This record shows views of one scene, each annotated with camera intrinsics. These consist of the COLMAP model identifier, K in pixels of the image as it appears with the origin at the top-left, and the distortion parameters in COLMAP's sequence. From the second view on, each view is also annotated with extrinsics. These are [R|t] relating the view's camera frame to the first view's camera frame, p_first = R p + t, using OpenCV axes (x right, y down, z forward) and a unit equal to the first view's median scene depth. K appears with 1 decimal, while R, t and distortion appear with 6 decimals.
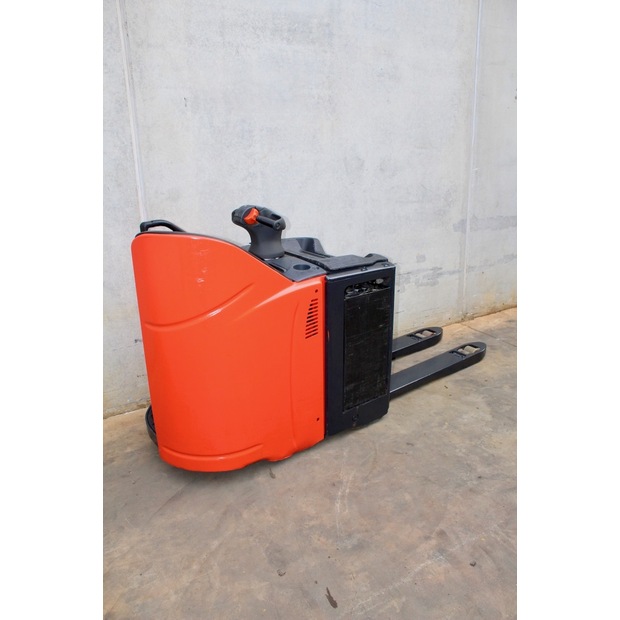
lens RADIAL K [[513.9, 0, 310.0], [0, 513.9, 310.0], [0, 0, 1]] dist [-0.162017, 0.146860]
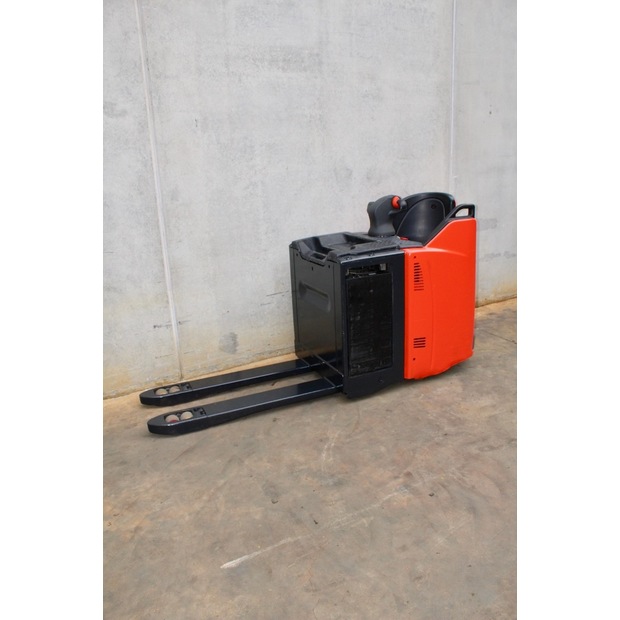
lens RADIAL K [[513.9, 0, 310.0], [0, 513.9, 310.0], [0, 0, 1]] dist [-0.162017, 0.146860]
pose [[0.999748, -0.009116, -0.020514, 0.042231], [0.008612, 0.999662, -0.024537, 0.060875], [0.020731, 0.024354, 0.999488, -0.179864]]
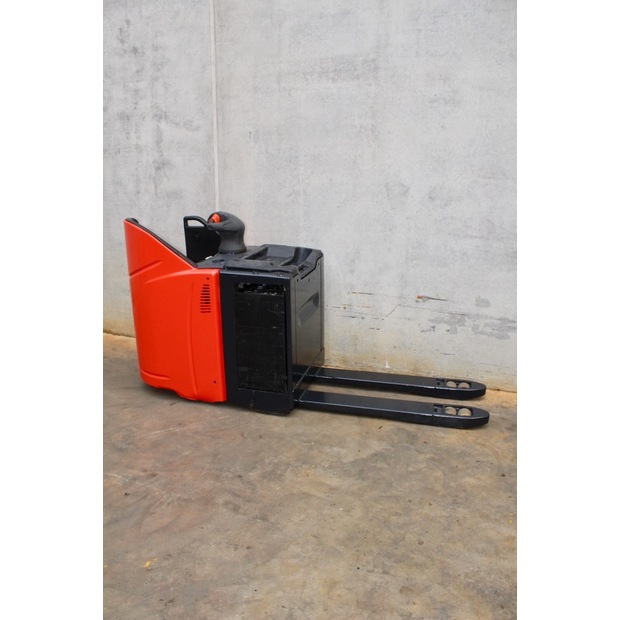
lens RADIAL K [[513.9, 0, 310.0], [0, 513.9, 310.0], [0, 0, 1]] dist [-0.162017, 0.146860]
pose [[0.606572, 0.234737, -0.759585, 1.041938], [-0.267195, 0.960034, 0.083313, -0.121997], [0.748784, 0.152422, 0.645050, 0.321143]]
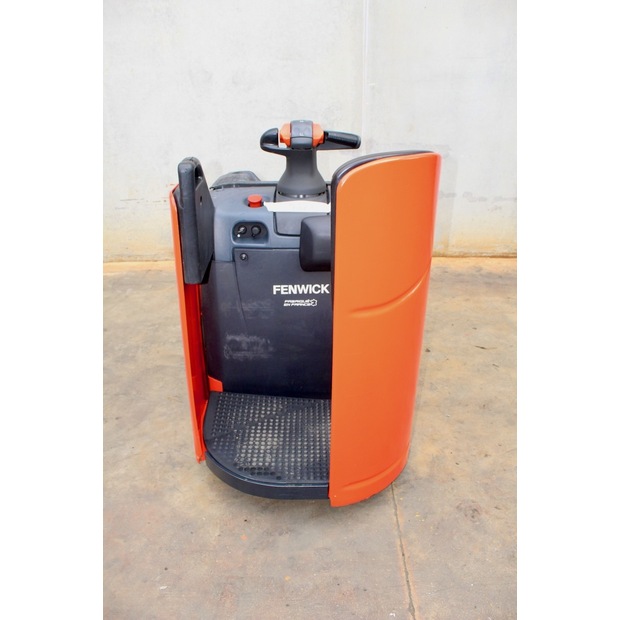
lens RADIAL K [[513.9, 0, 310.0], [0, 513.9, 310.0], [0, 0, 1]] dist [-0.162017, 0.146860]
pose [[0.853892, 0.230340, -0.466703, 1.107331], [-0.165565, 0.970367, 0.175999, -0.053320], [0.493412, -0.073014, 0.866726, 0.251264]]
